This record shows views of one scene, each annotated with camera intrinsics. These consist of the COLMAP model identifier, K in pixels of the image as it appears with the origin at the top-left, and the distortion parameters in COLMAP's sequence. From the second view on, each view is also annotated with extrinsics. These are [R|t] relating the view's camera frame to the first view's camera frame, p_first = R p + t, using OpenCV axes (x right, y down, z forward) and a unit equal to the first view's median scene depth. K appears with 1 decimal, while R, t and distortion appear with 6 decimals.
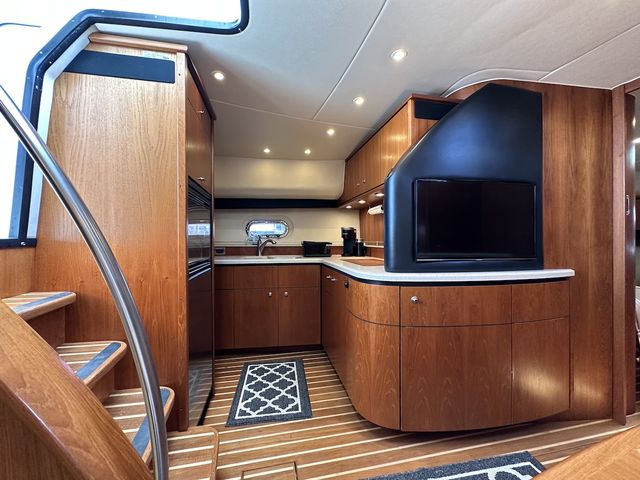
lens RADIAL K [[254.6, 0, 320.0], [0, 254.6, 240.0], [0, 0, 1]] dist [-0.001382, -0.000095]
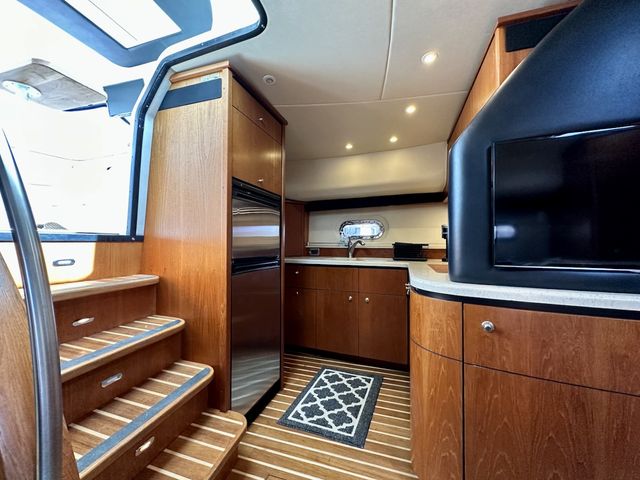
lens RADIAL K [[259.8, 0, 320.0], [0, 259.8, 240.0], [0, 0, 1]] dist [-0.000157, -0.000008]
pose [[0.866006, -0.001908, -0.500030, 0.259668], [-0.007250, 0.999840, -0.016372, 0.021157], [0.499981, 0.017804, 0.865853, 0.159409]]
